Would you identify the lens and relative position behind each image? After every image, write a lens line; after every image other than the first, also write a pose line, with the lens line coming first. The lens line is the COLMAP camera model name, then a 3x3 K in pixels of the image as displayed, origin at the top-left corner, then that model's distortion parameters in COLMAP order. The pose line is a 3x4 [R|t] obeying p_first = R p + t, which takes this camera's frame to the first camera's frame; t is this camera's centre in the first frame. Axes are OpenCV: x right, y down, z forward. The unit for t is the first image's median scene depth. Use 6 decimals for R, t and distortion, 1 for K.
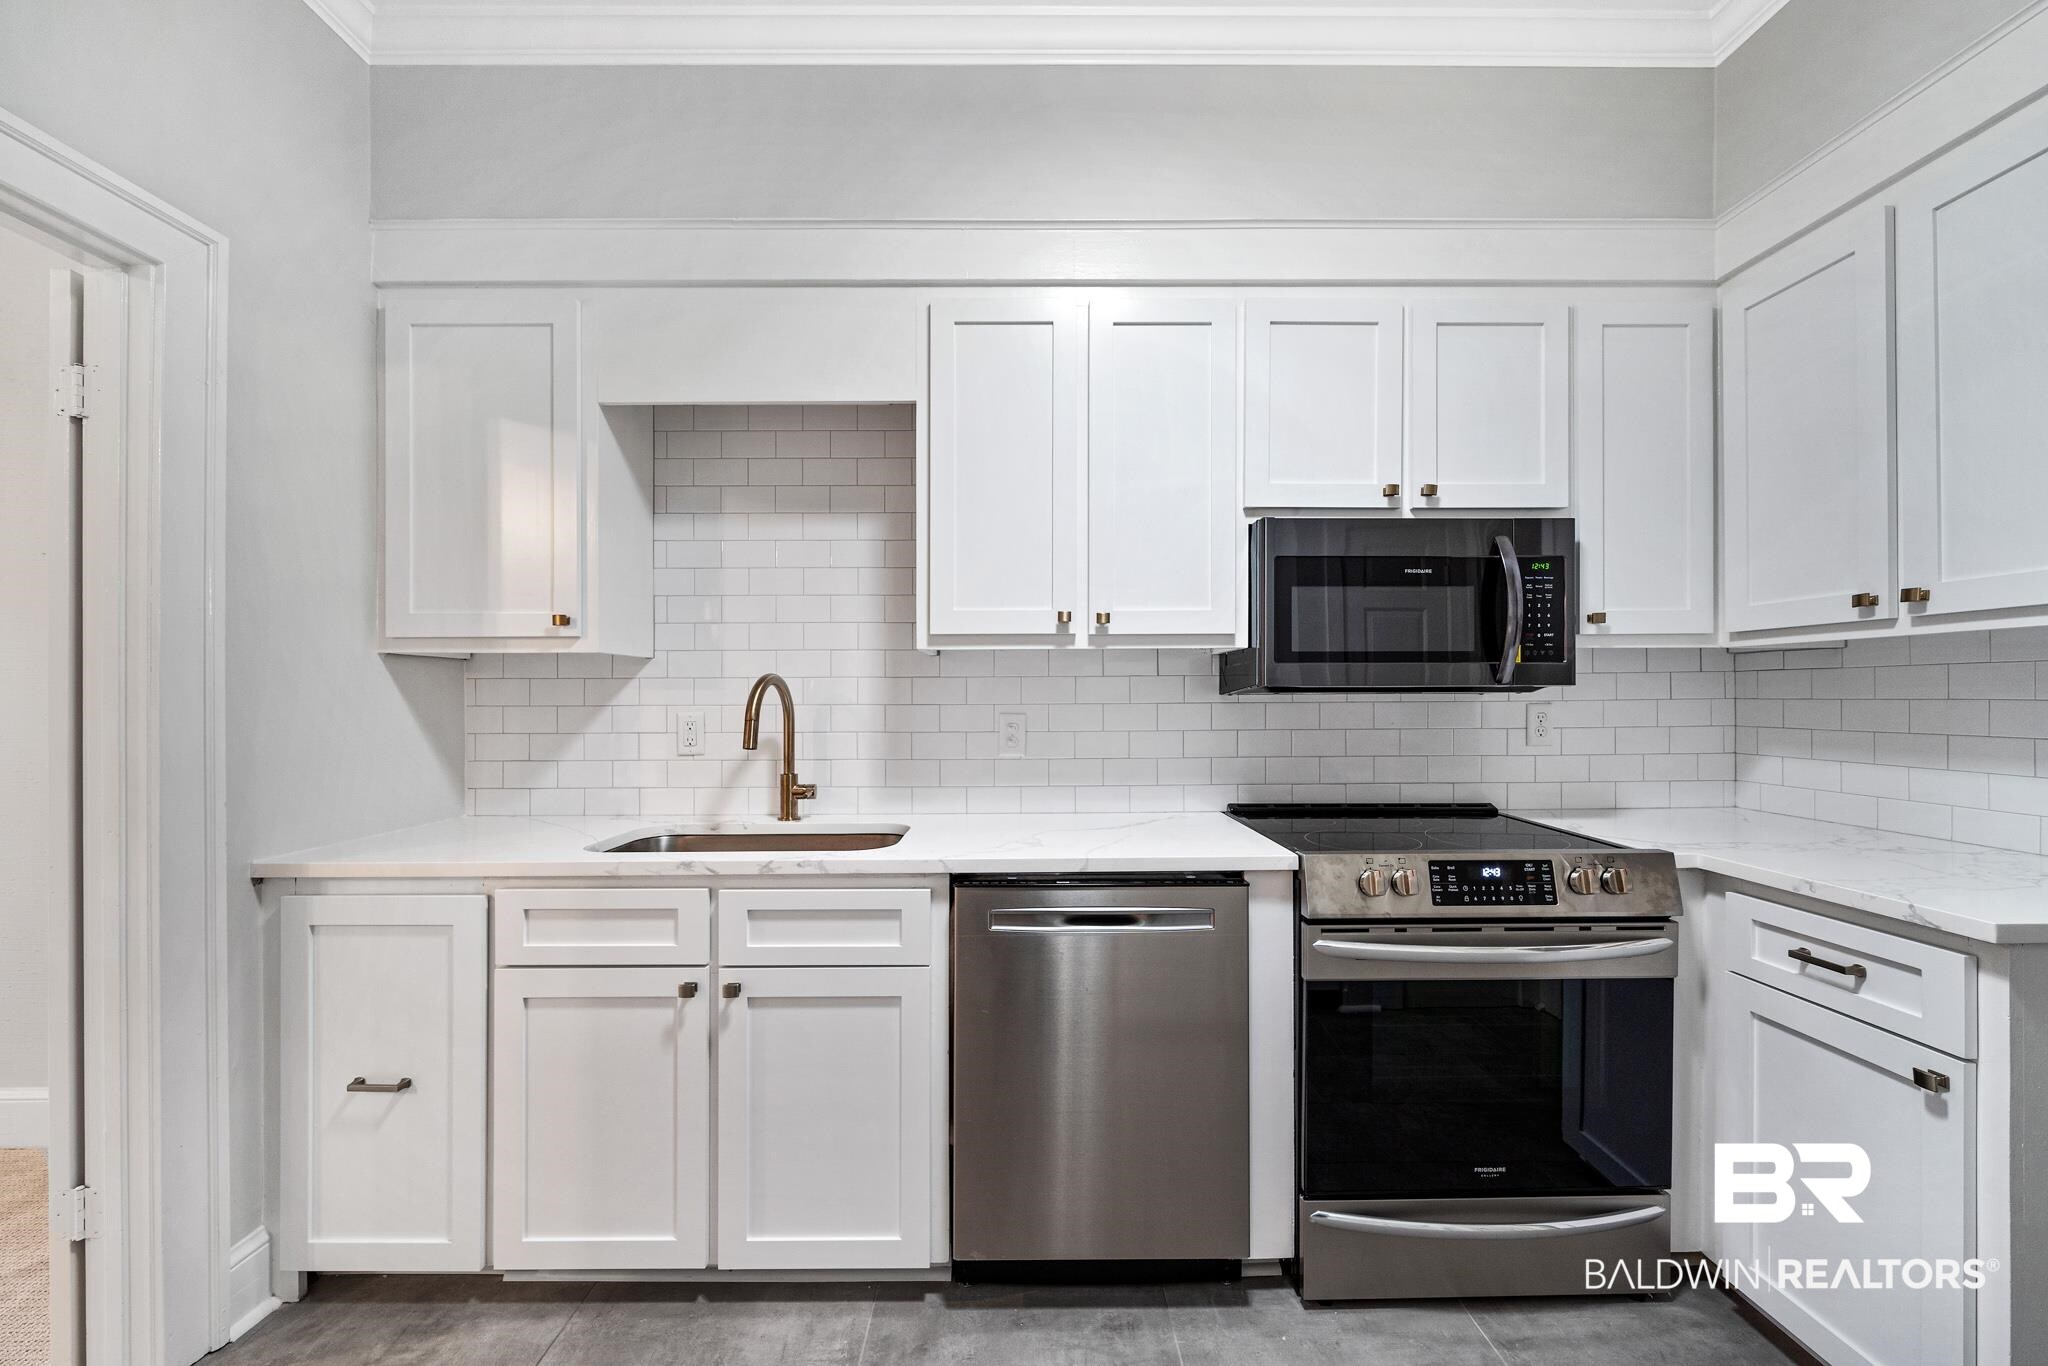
lens RADIAL K [[815.9, 0, 1028.4], [0, 815.9, 693.2], [0, 0, 1]] dist [-0.003182, -0.000207]
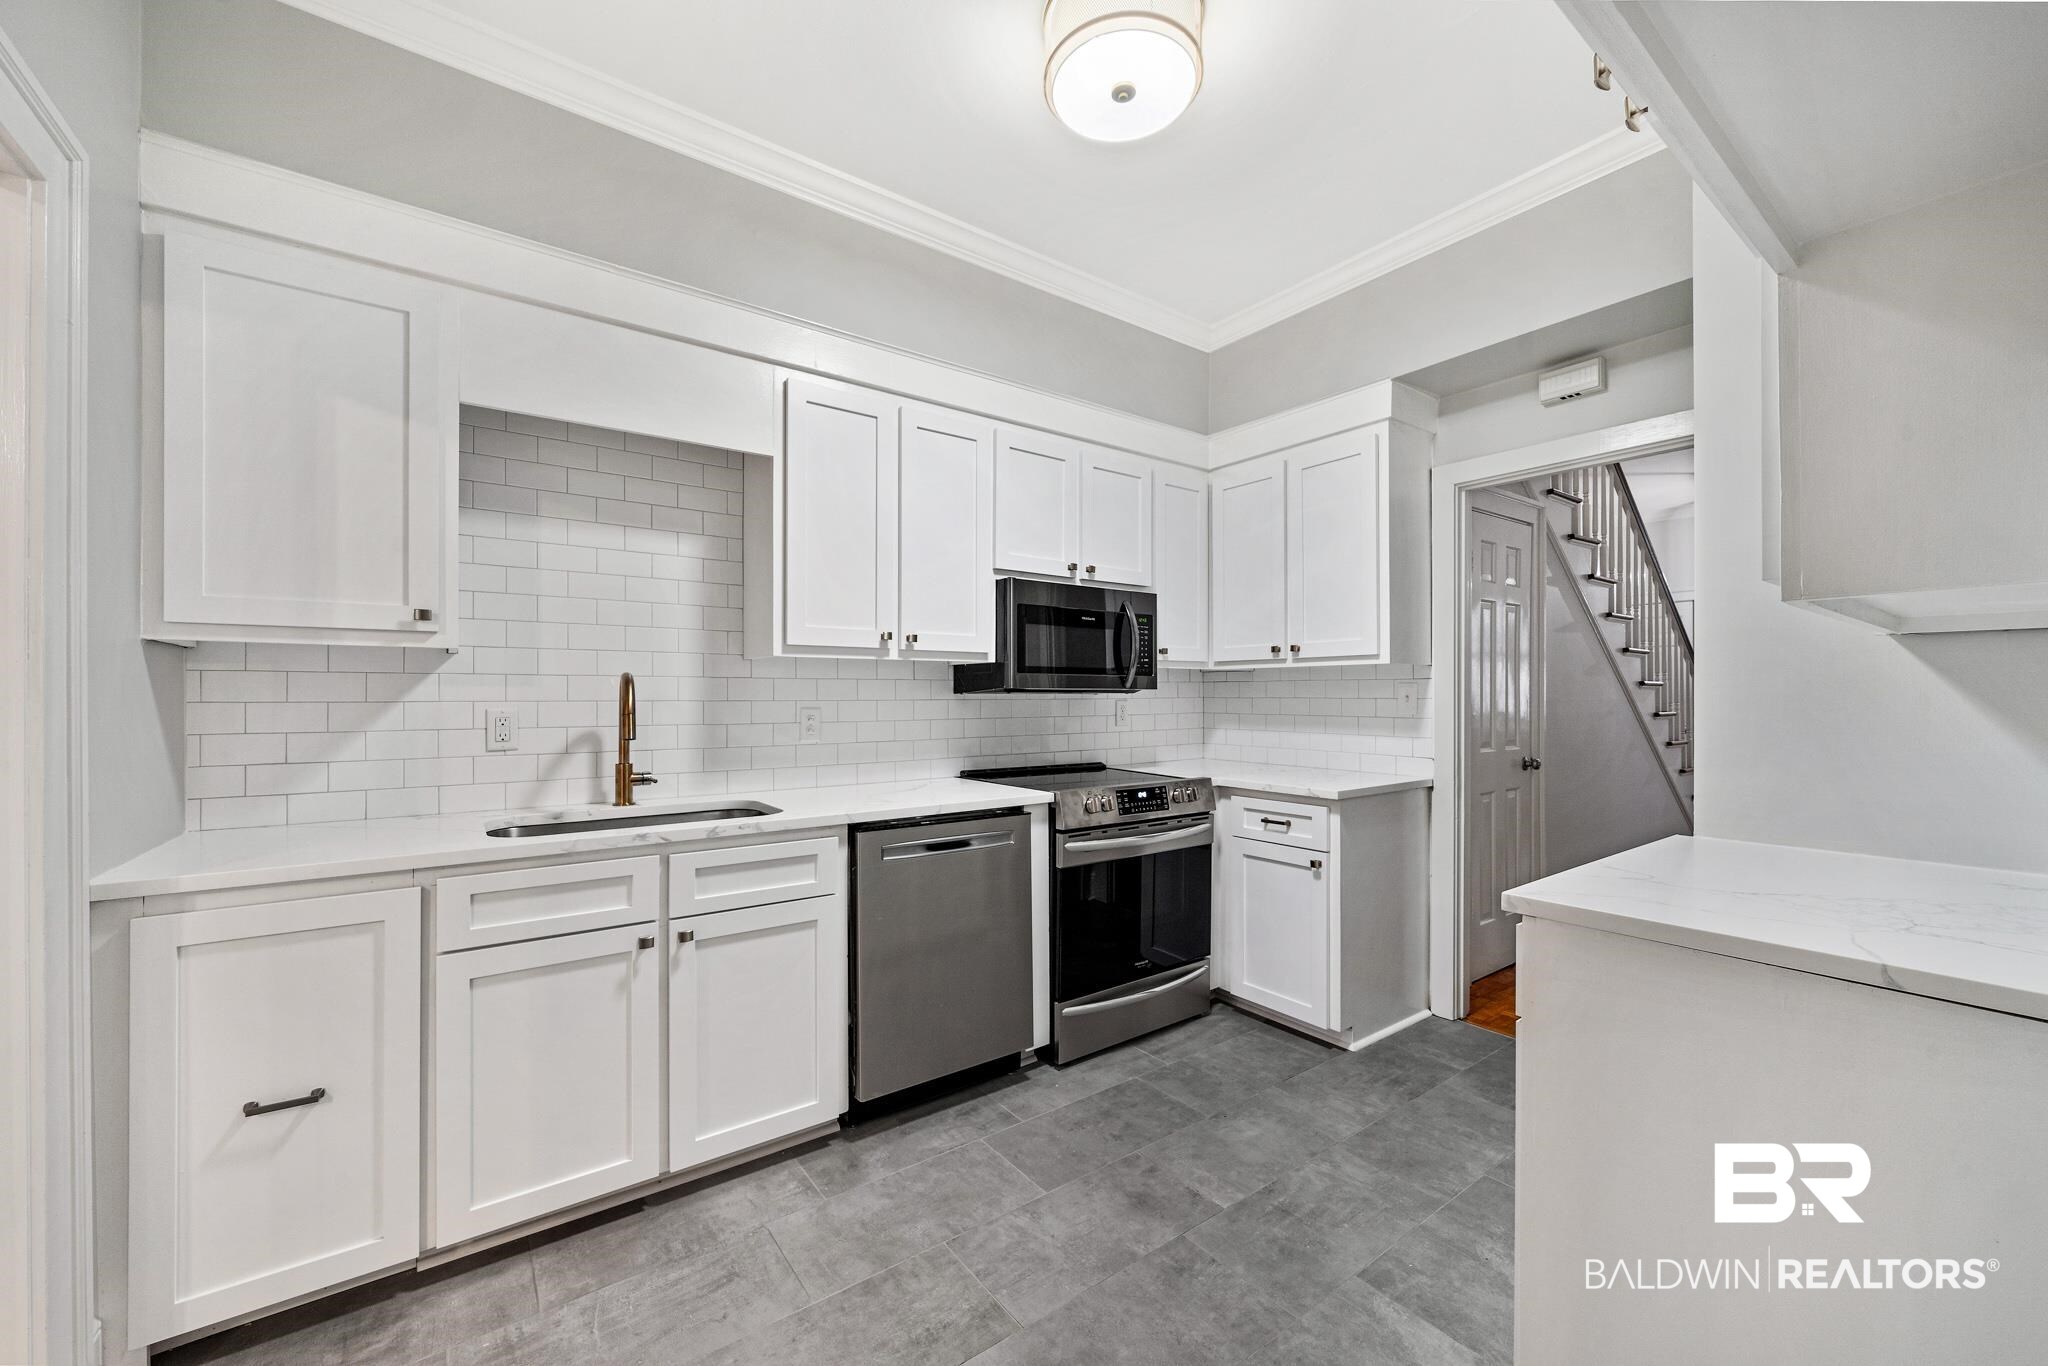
lens RADIAL K [[786.1, 0, 1023.1], [0, 786.1, 689.3], [0, 0, 1]] dist [-0.001741, -0.000316]
pose [[0.812574, 0.008679, 0.582794, -0.624293], [-0.005588, 0.999959, -0.007100, 0.004083], [-0.582831, 0.002512, 0.812589, -0.232925]]
